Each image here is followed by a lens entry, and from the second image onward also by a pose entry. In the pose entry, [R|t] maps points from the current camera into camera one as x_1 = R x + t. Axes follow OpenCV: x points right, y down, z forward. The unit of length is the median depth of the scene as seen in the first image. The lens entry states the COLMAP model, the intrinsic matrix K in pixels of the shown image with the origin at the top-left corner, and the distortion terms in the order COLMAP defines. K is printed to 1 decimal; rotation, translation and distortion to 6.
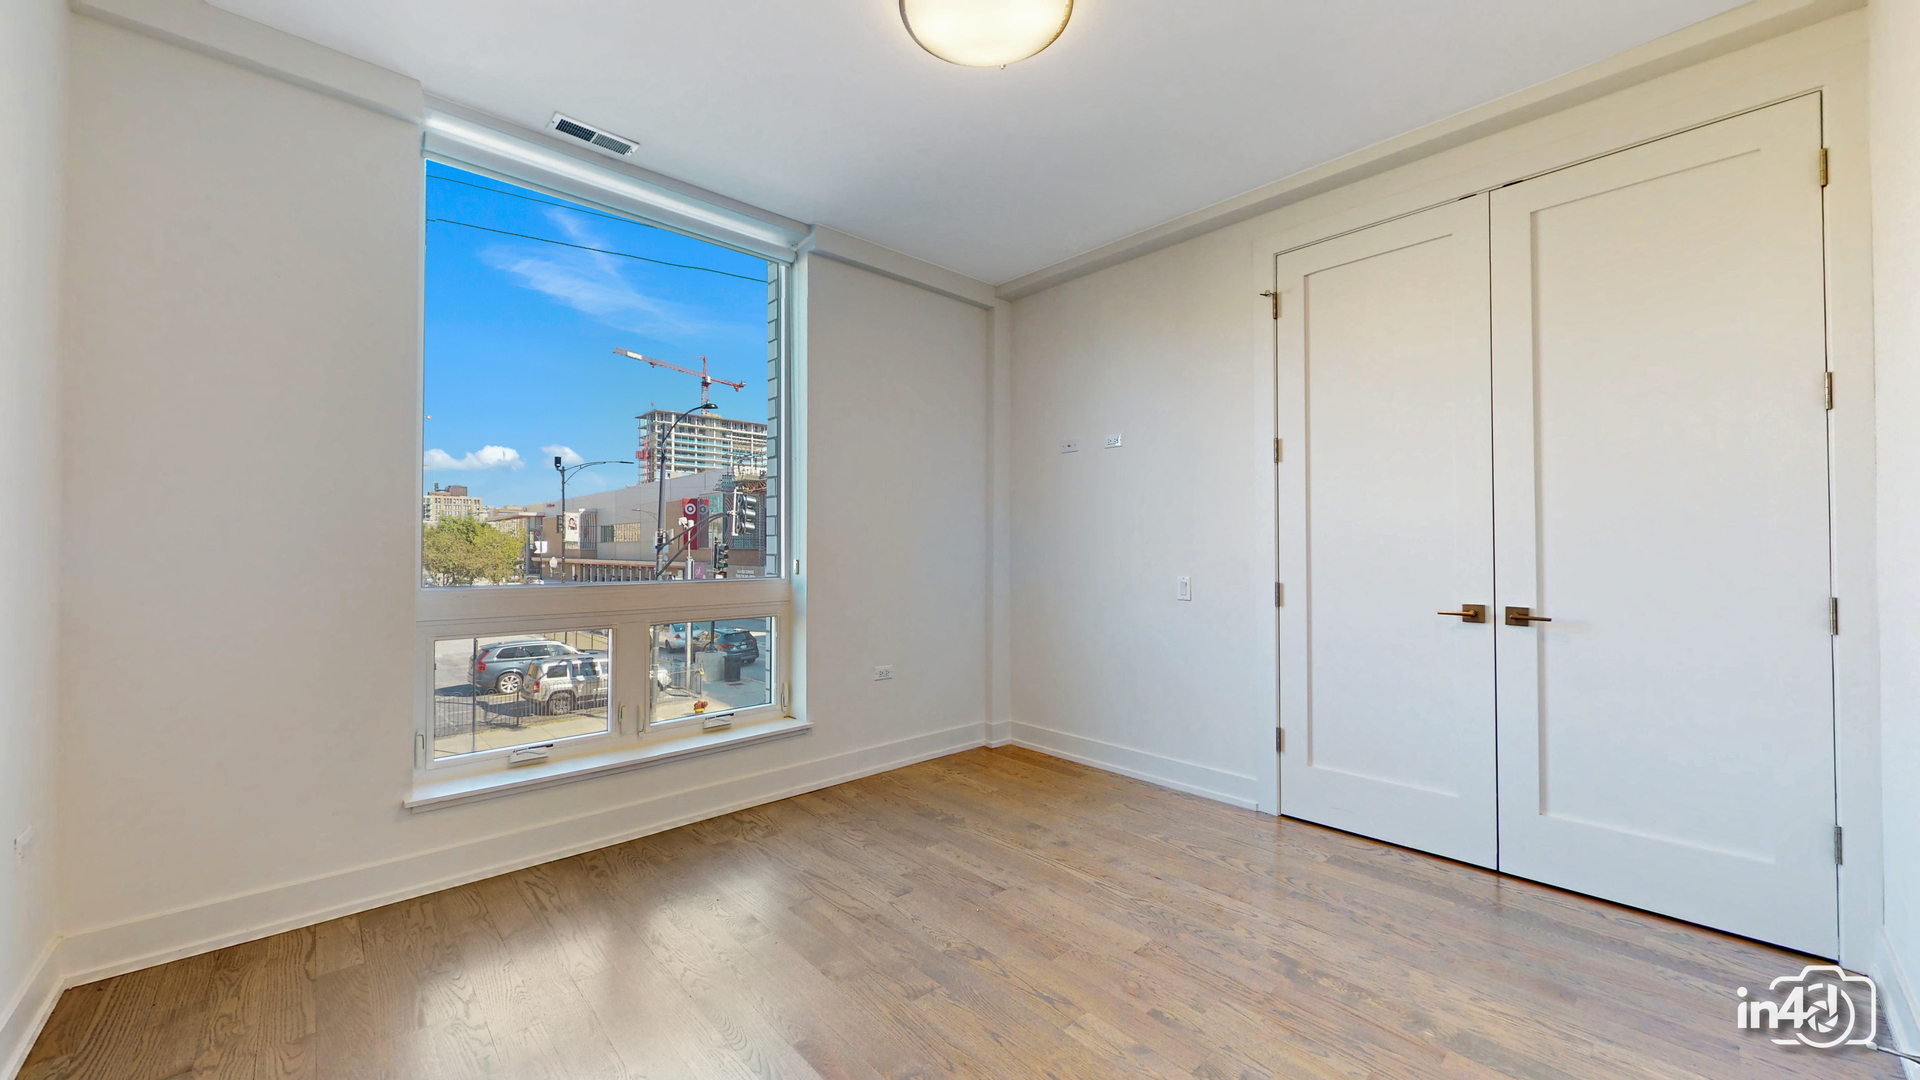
lens RADIAL K [[704.5, 0, 957.8], [0, 704.5, 526.8], [0, 0, 1]] dist [0.001060, -0.000117]
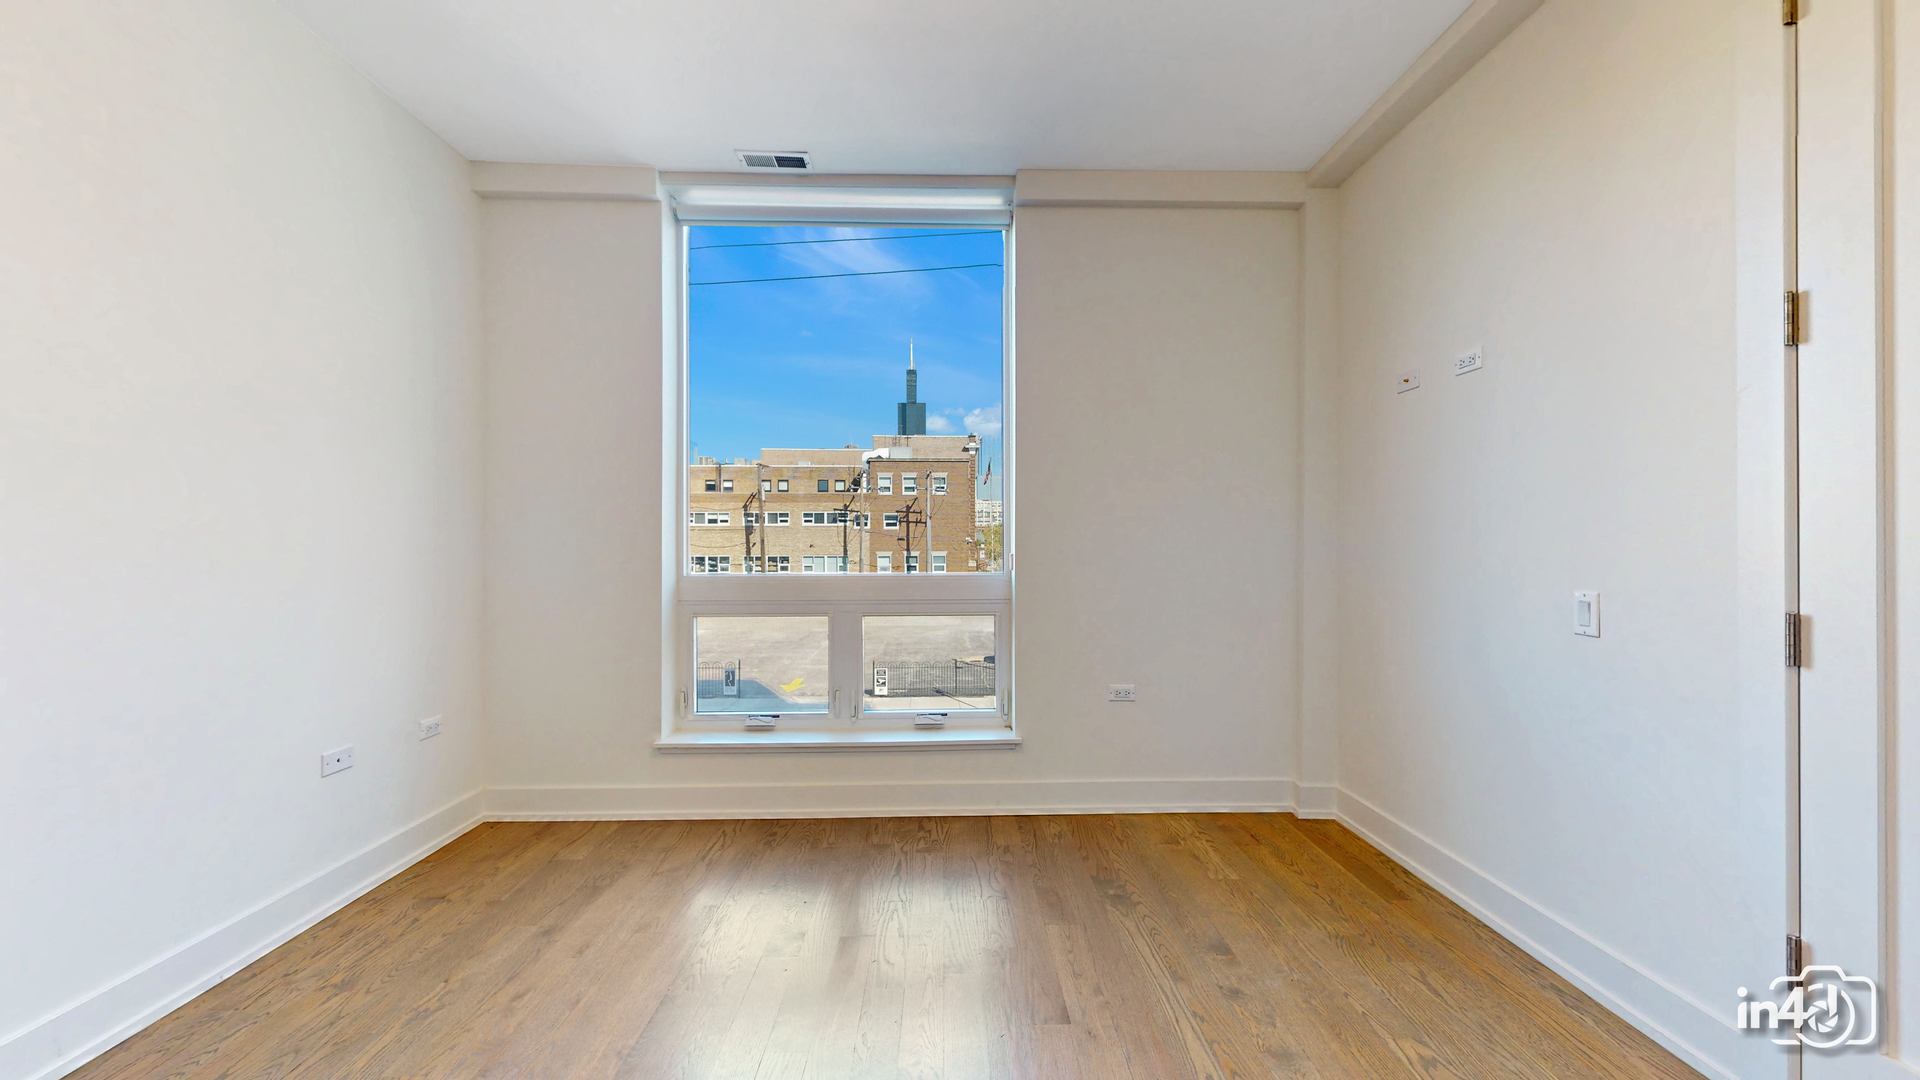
lens RADIAL K [[704.5, 0, 958.5], [0, 704.5, 531.2], [0, 0, 1]] dist [0.001060, -0.000117]
pose [[0.753160, -0.012159, -0.657725, 0.351932], [0.022538, 0.999719, 0.007326, 0.011463], [0.657451, -0.020341, 0.753223, 0.316086]]
